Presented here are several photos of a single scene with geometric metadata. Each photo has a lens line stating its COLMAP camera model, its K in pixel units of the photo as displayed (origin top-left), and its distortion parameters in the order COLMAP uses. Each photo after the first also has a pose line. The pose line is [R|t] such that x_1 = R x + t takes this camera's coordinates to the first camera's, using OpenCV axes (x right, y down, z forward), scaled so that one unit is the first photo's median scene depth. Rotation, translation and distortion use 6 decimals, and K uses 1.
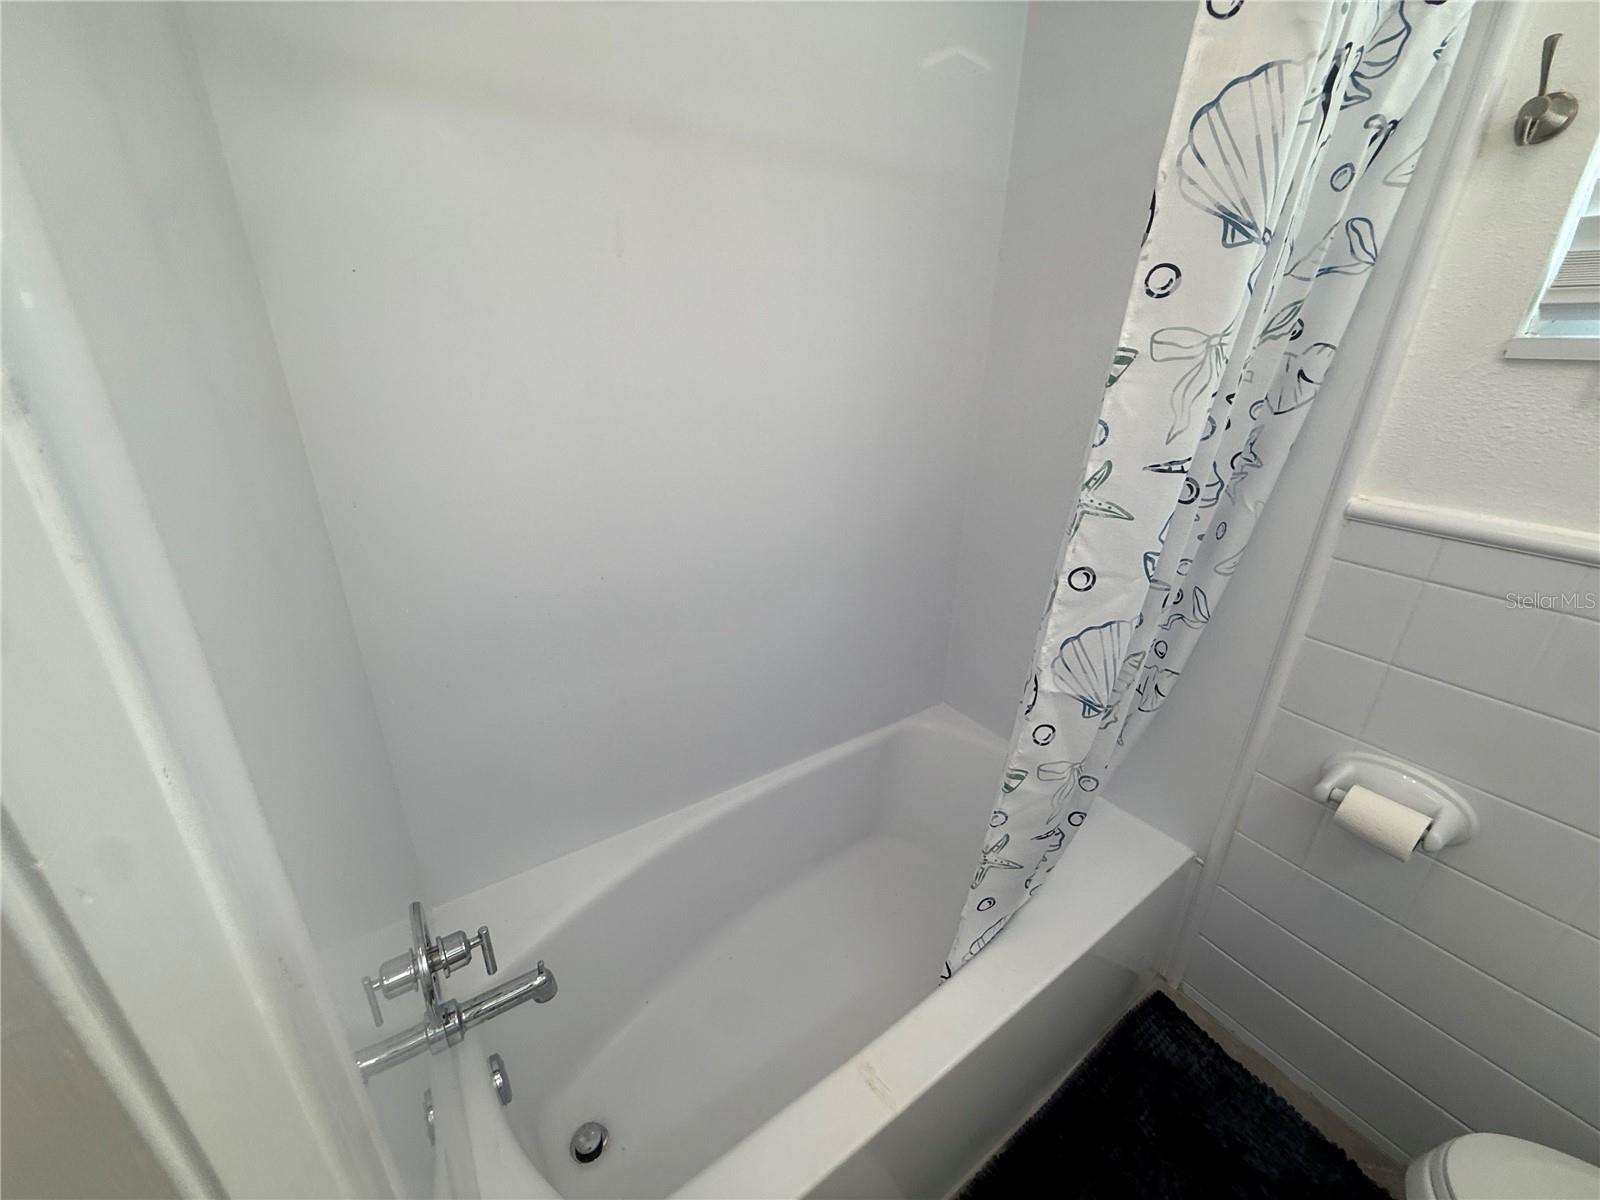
lens RADIAL K [[640.6, 0, 791.4], [0, 640.6, 597.2], [0, 0, 1]] dist [-0.002670, 0.000210]
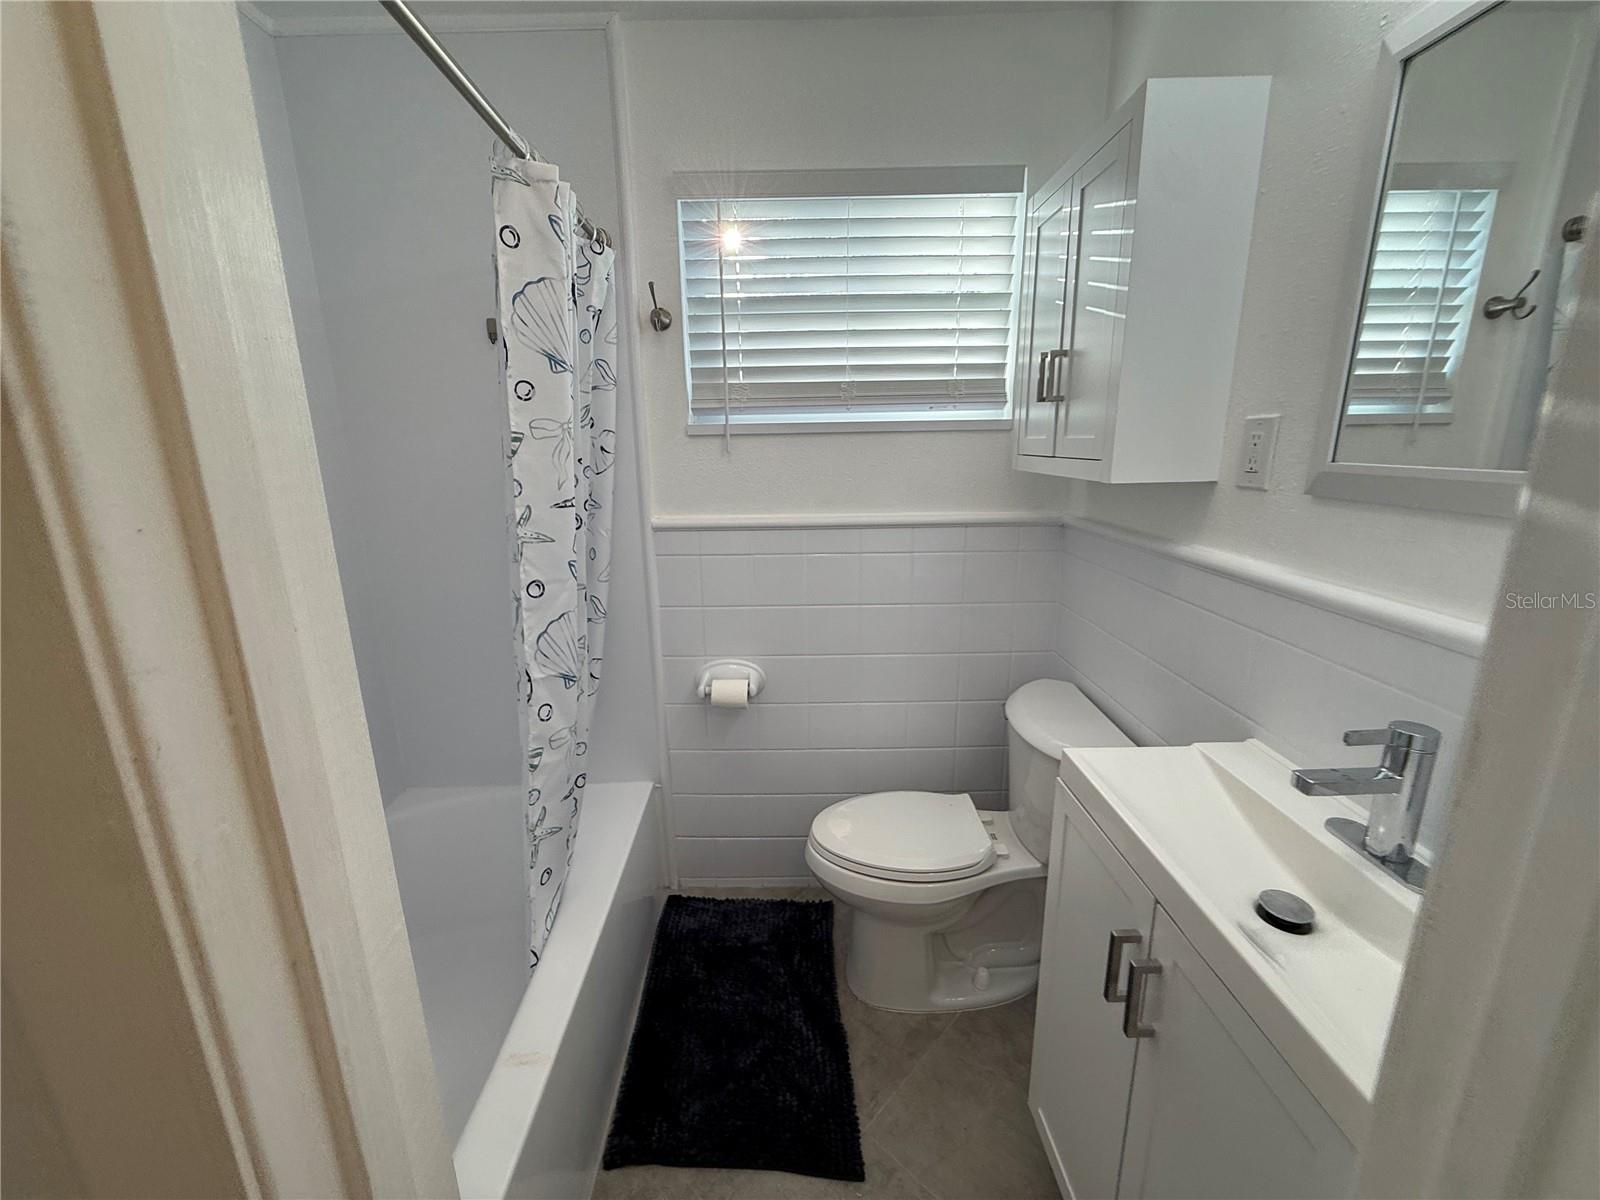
lens RADIAL K [[640.2, 0, 796.2], [0, 640.2, 596.5], [0, 0, 1]] dist [-0.001460, 0.000090]
pose [[0.552375, -0.224583, 0.802773, -0.324521], [0.340975, 0.939648, 0.028256, 0.126748], [-0.760669, 0.258118, 0.595615, -0.243161]]
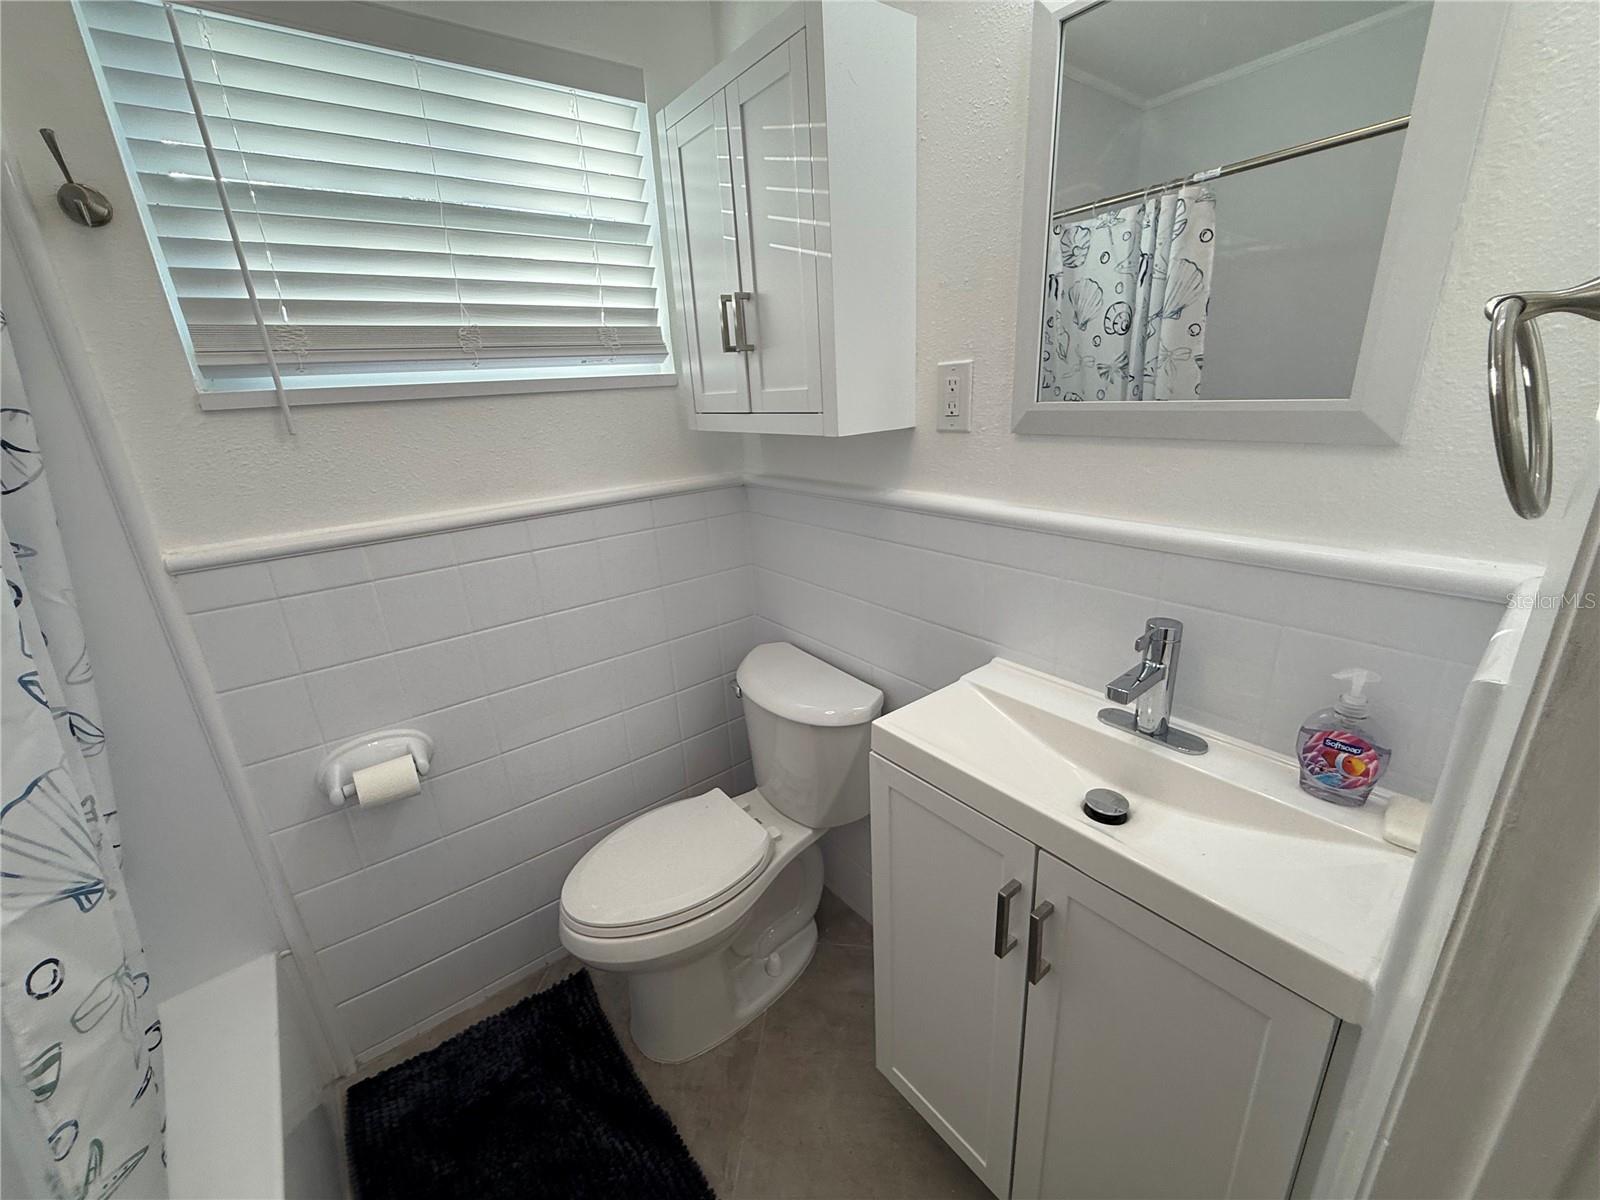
lens RADIAL K [[640.2, 0, 796.2], [0, 640.2, 596.5], [0, 0, 1]] dist [-0.001460, 0.000090]
pose [[-0.065237, -0.328064, 0.942400, -0.152338], [0.428704, 0.843599, 0.323347, -0.001601], [-0.901087, 0.425105, 0.085608, 0.065932]]
